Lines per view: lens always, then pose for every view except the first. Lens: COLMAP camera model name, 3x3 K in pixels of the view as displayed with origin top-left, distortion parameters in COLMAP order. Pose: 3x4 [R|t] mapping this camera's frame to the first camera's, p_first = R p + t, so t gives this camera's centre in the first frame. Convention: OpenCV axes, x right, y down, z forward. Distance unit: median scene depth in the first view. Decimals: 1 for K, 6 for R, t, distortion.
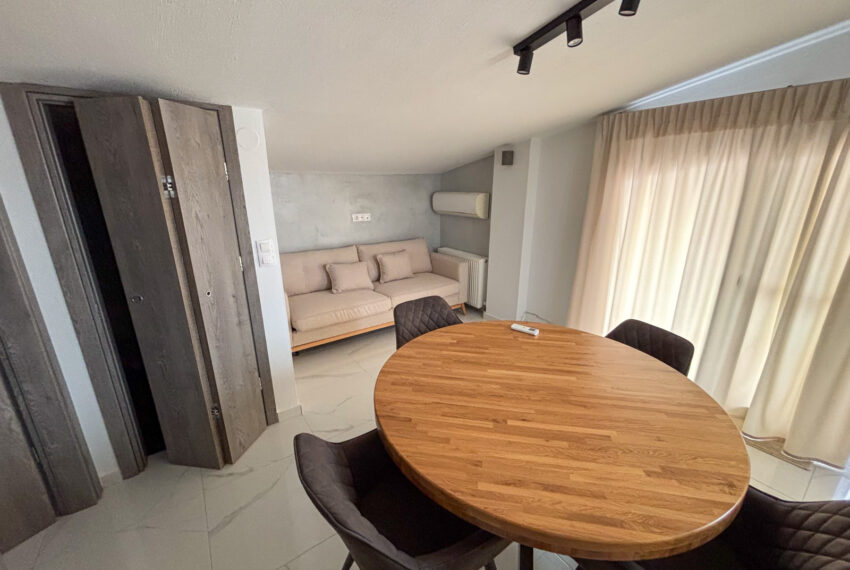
lens RADIAL K [[343.5, 0, 424.5], [0, 343.5, 285.1], [0, 0, 1]] dist [0.001345, -0.000387]
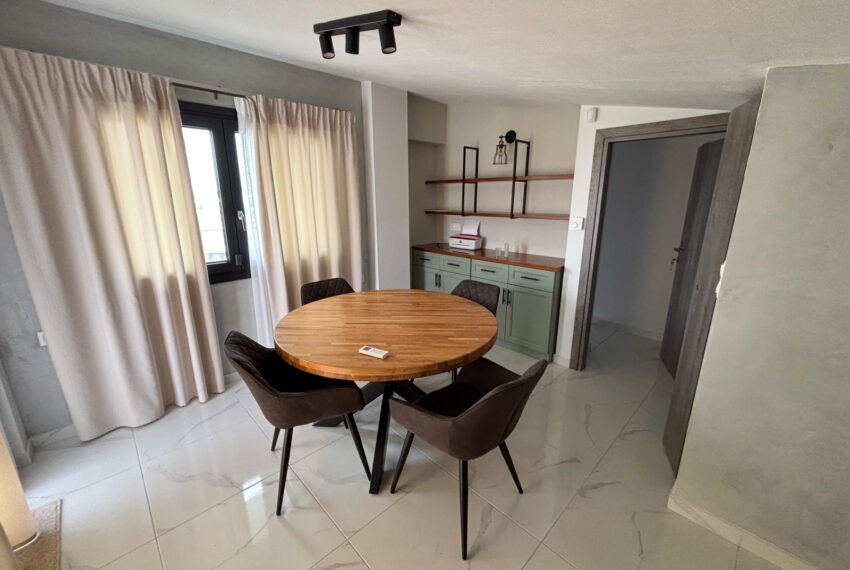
lens RADIAL K [[349.6, 0, 424.4], [0, 349.6, 285.1], [0, 0, 1]] dist [0.003427, -0.000135]
pose [[-0.989759, 0.048219, -0.134356, 0.292290], [-0.029146, 0.853128, 0.520887, -0.503359], [0.139740, 0.519468, -0.842986, 1.733052]]
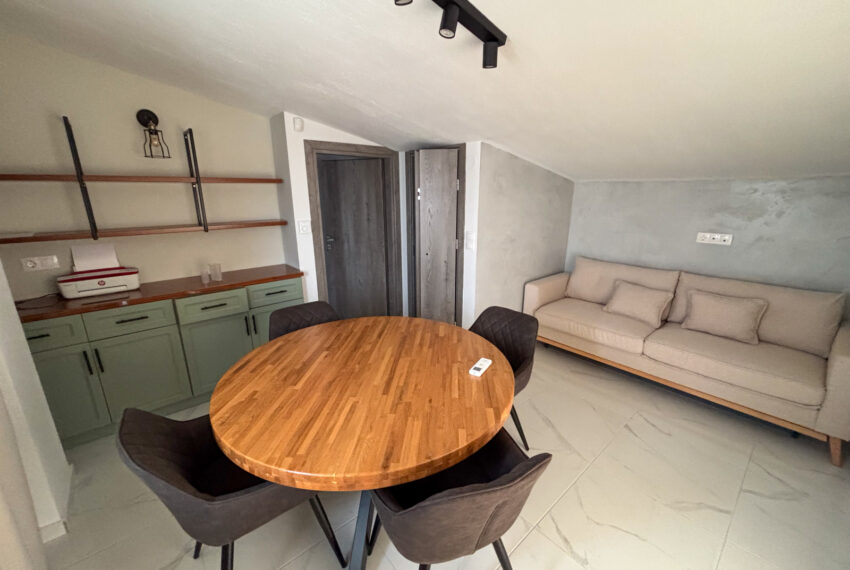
lens RADIAL K [[343.5, 0, 424.5], [0, 343.5, 285.1], [0, 0, 1]] dist [0.001345, -0.000387]
pose [[0.096063, 0.259525, -0.960947, 1.055400], [-0.282492, 0.932824, 0.223690, -0.207678], [0.954448, 0.249972, 0.162923, 0.706454]]
